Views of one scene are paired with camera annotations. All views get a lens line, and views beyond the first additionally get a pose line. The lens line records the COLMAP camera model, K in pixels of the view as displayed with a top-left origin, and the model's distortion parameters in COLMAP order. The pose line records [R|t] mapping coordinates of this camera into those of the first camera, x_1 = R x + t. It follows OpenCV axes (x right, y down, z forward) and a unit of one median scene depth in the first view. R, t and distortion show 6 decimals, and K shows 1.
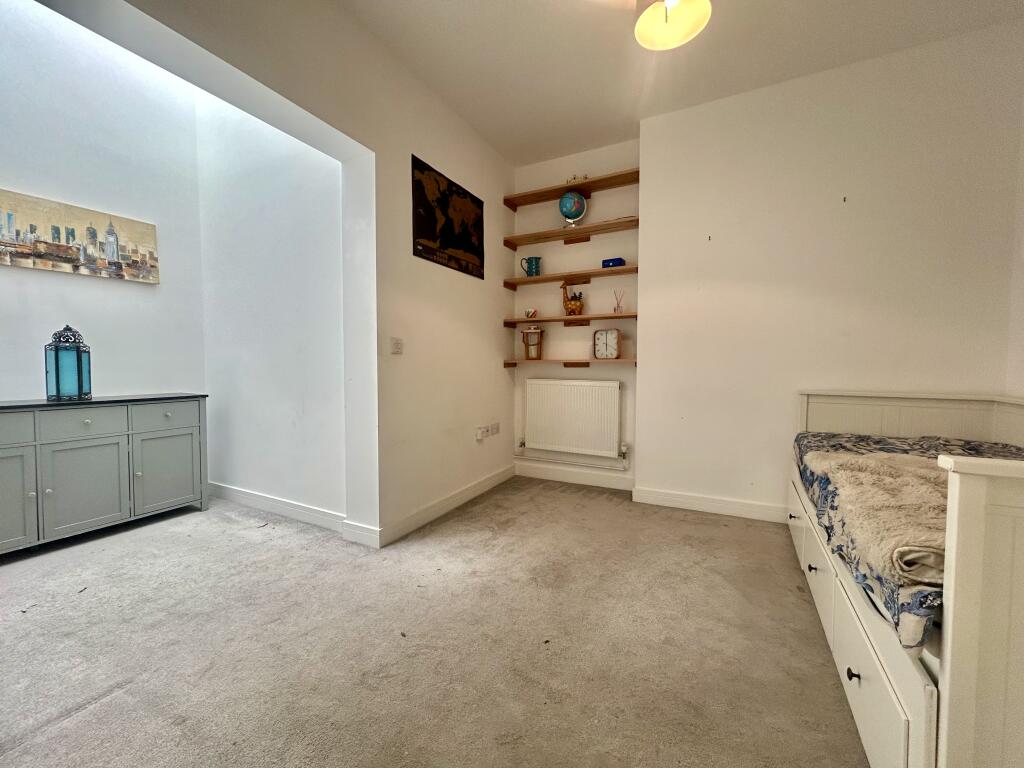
lens RADIAL K [[409.4, 0, 512.0], [0, 409.4, 384.0], [0, 0, 1]] dist [-0.000363, 0.000043]
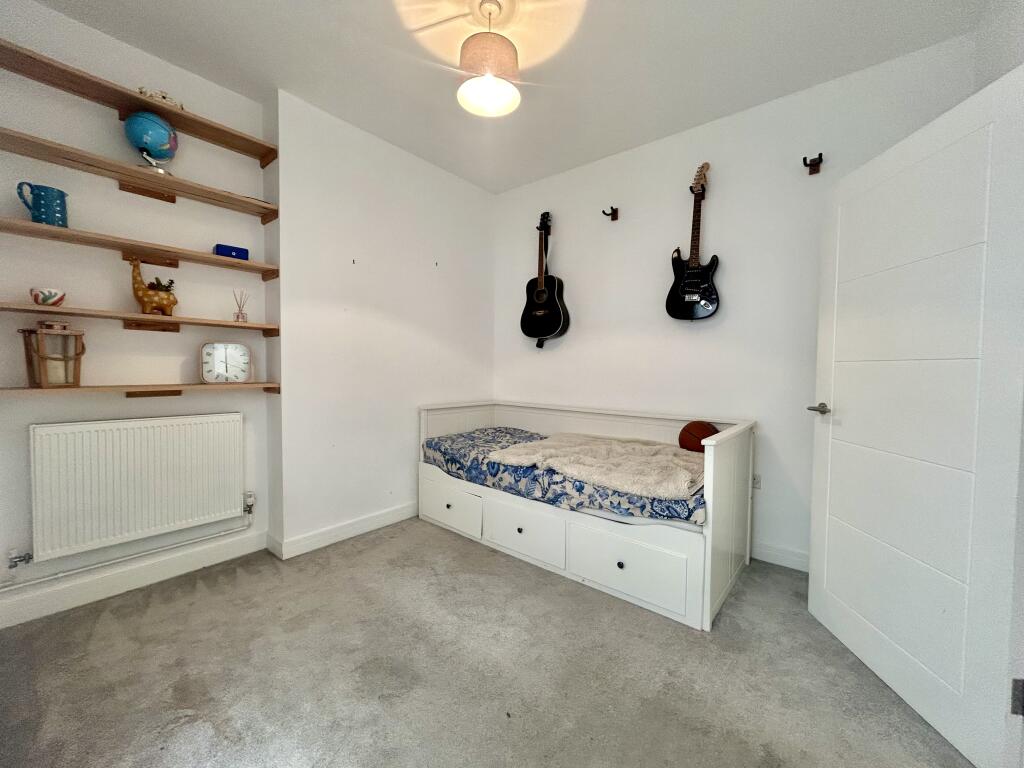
lens RADIAL K [[409.4, 0, 512.0], [0, 409.4, 384.0], [0, 0, 1]] dist [-0.000363, 0.000043]
pose [[0.210411, -0.036895, 0.976917, -0.366342], [0.033842, 0.998964, 0.030439, -0.066067], [-0.977027, 0.026656, 0.211441, 0.362977]]
